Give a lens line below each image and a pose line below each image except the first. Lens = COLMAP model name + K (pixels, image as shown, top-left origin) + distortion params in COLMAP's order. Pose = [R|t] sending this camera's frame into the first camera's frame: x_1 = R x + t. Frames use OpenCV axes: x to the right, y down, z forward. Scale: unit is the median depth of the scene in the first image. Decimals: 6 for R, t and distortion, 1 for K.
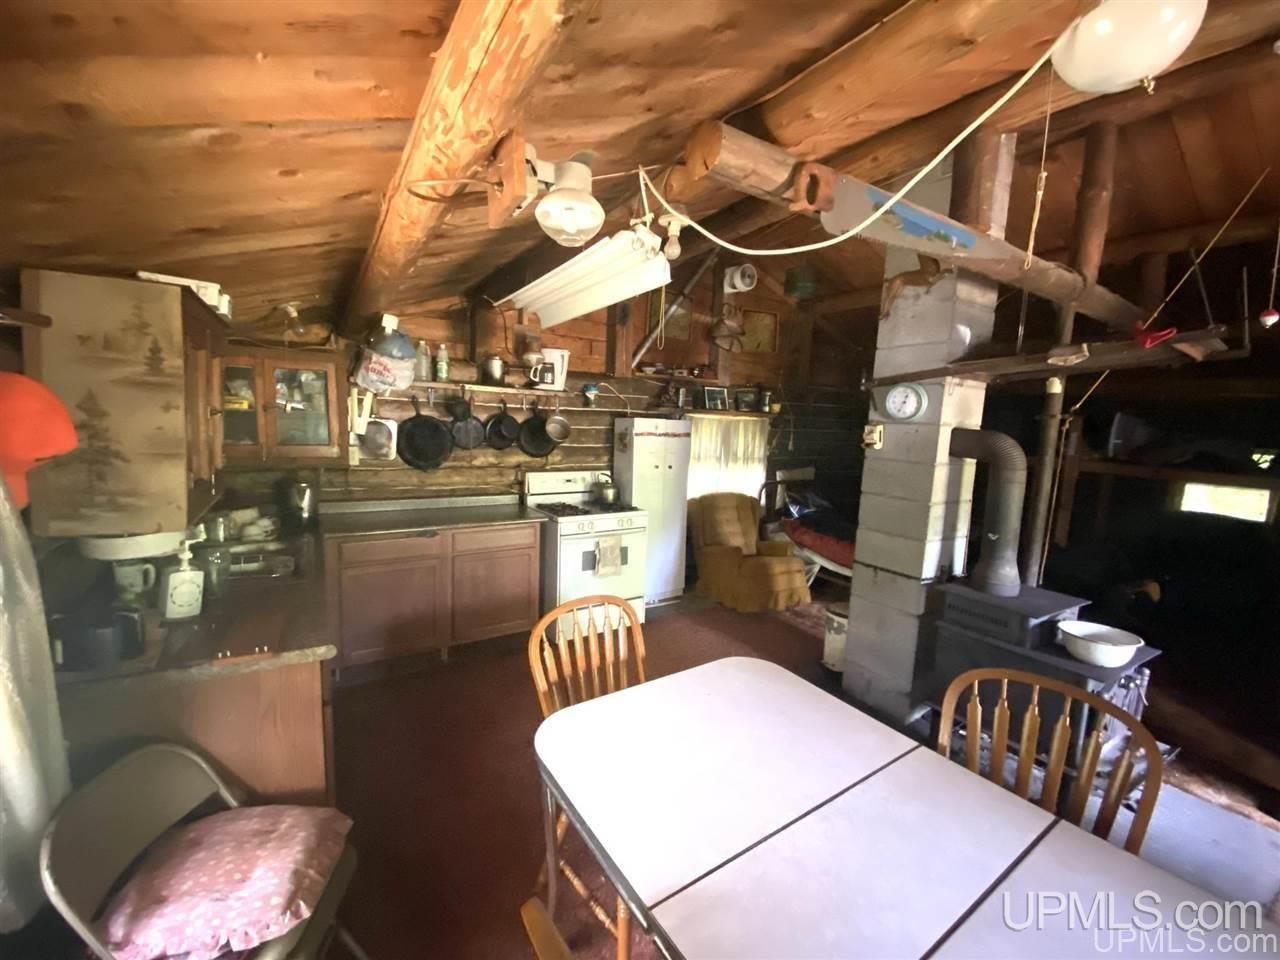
lens RADIAL K [[513.2, 0, 634.4], [0, 513.2, 485.3], [0, 0, 1]] dist [0.037034, -0.024145]
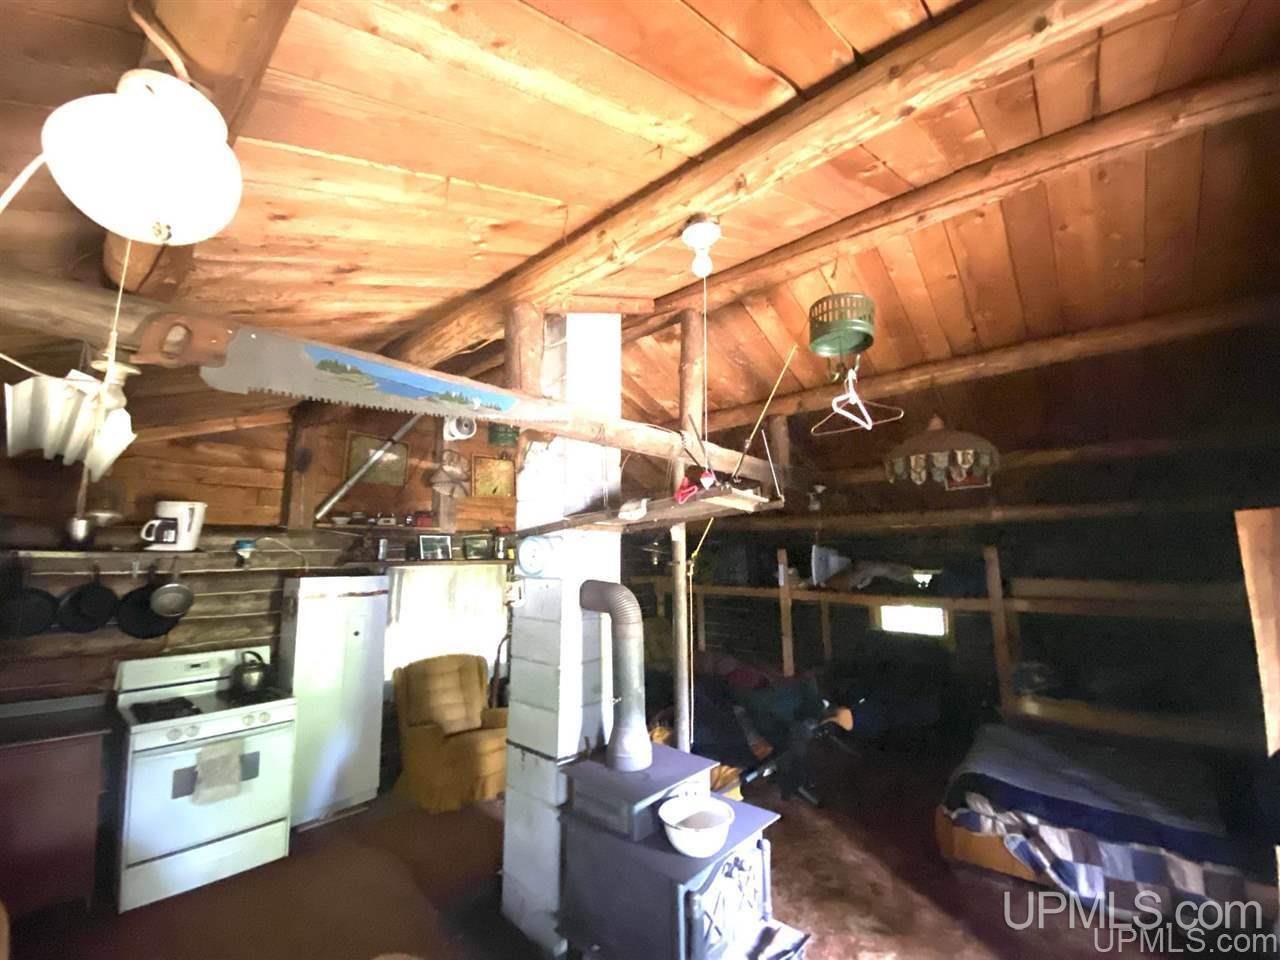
lens RADIAL K [[513.2, 0, 634.4], [0, 513.2, 485.3], [0, 0, 1]] dist [0.037034, -0.024145]
pose [[0.960028, -0.008388, 0.279780, 0.270094], [0.079841, 0.966231, -0.244997, -0.024817], [-0.268277, 0.257542, 0.928278, 0.025448]]
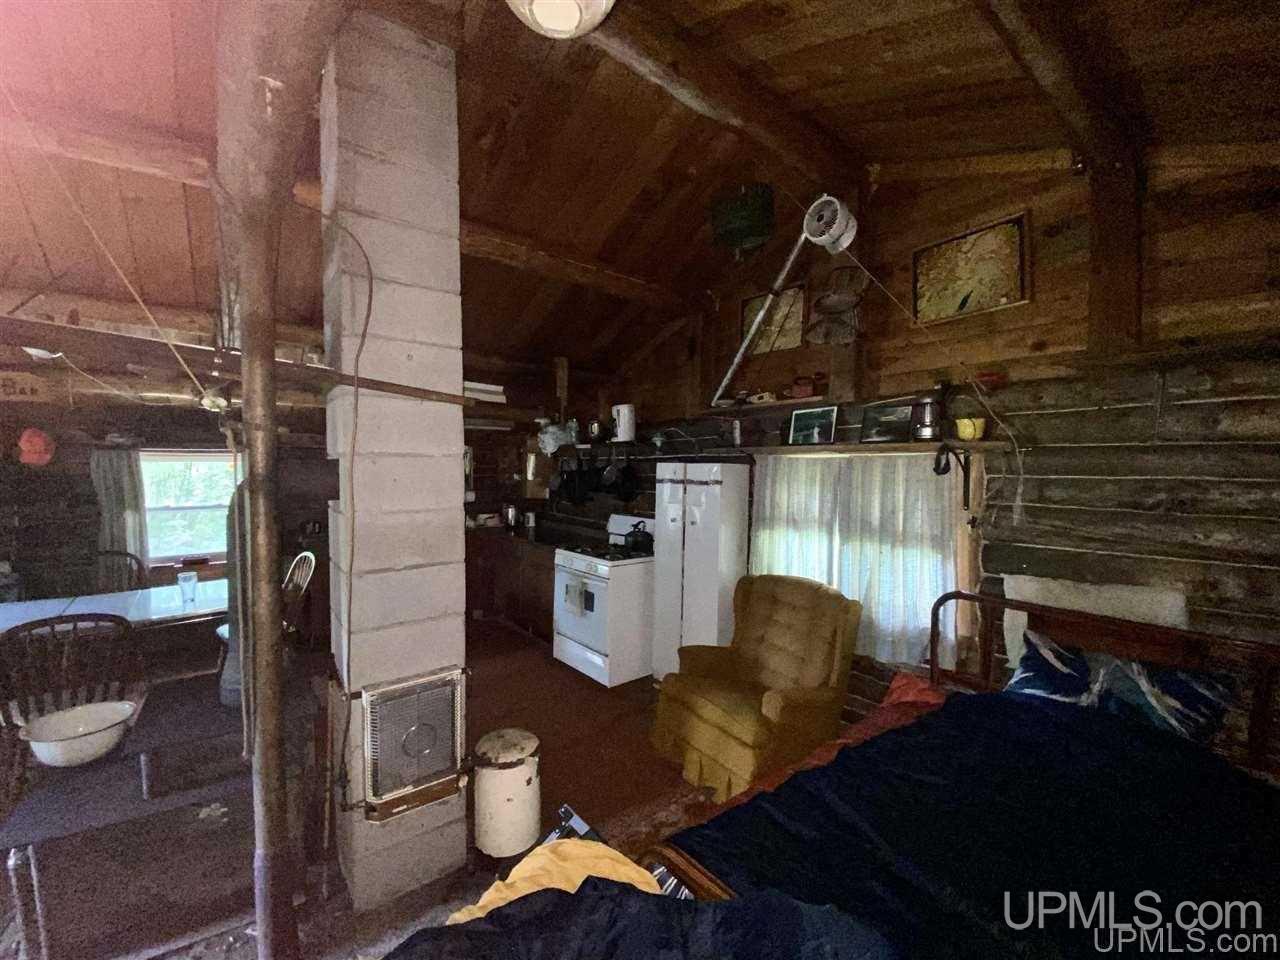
lens RADIAL K [[513.2, 0, 634.4], [0, 513.2, 485.3], [0, 0, 1]] dist [0.037034, -0.024145]
pose [[0.106610, -0.005565, -0.994285, 0.834953], [-0.132638, 0.990967, -0.019769, -0.064267], [0.985414, 0.133988, 0.104909, 0.815590]]
